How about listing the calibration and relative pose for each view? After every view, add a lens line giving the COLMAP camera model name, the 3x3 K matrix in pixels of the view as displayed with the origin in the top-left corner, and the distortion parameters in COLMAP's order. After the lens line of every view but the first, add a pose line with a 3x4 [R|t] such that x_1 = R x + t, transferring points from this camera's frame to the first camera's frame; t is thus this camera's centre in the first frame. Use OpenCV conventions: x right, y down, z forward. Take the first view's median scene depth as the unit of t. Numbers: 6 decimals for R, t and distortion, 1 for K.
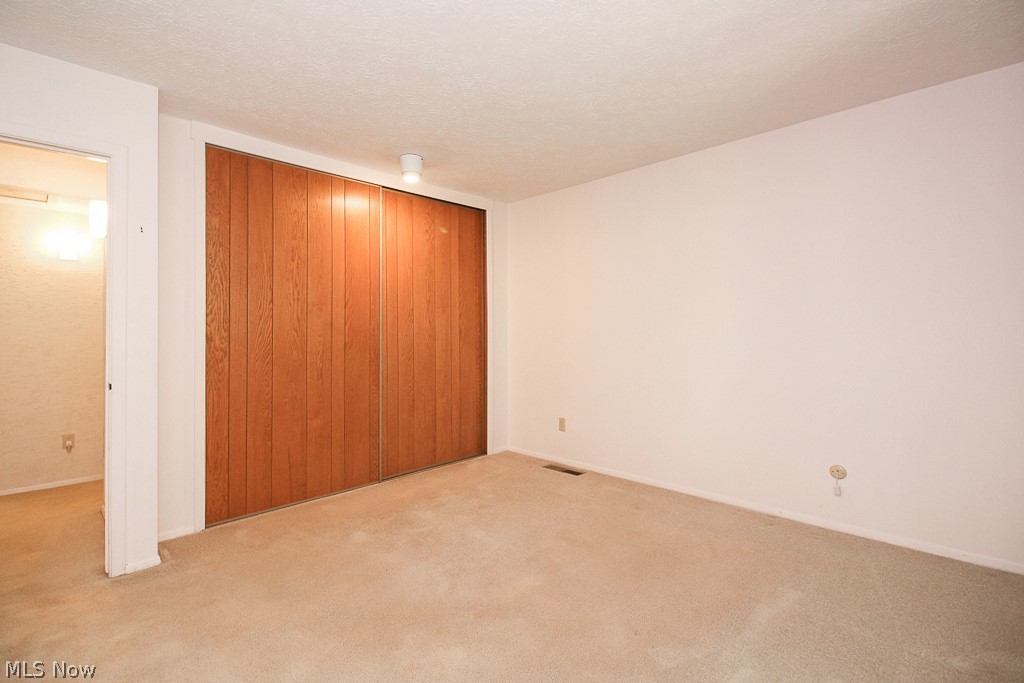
lens RADIAL K [[466.5, 0, 506.1], [0, 466.5, 327.8], [0, 0, 1]] dist [-0.000884, -0.008916]
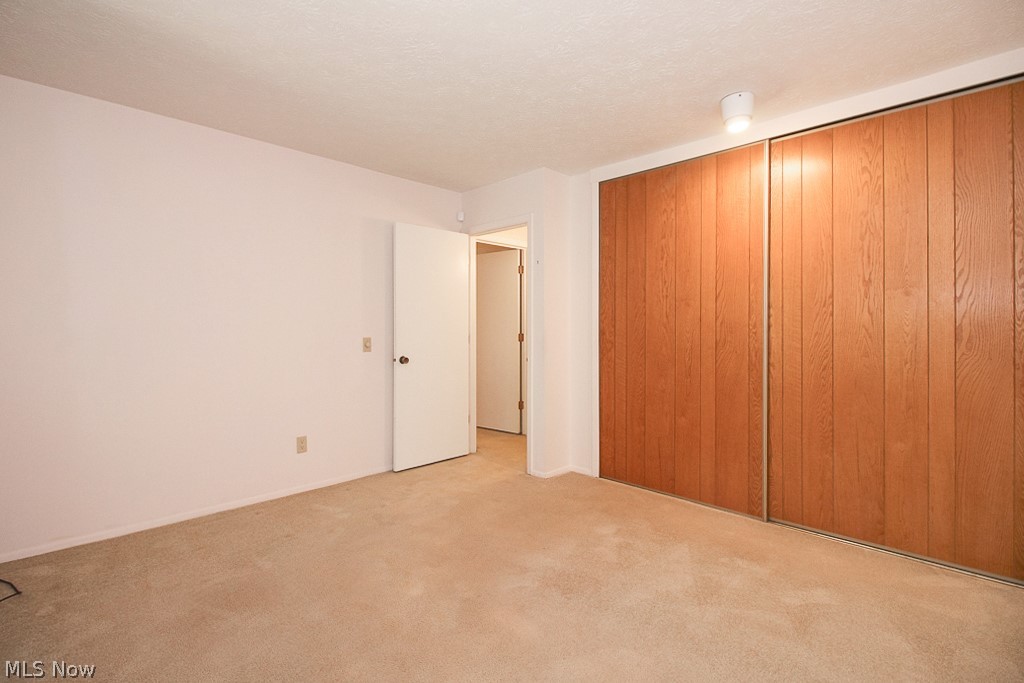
lens RADIAL K [[466.5, 0, 506.1], [0, 466.5, 327.8], [0, 0, 1]] dist [-0.000884, -0.008916]
pose [[-0.014436, 0.008315, -0.999861, 0.579961], [0.007608, 0.999937, 0.008206, -0.002424], [0.999867, -0.007488, -0.014498, 0.655257]]
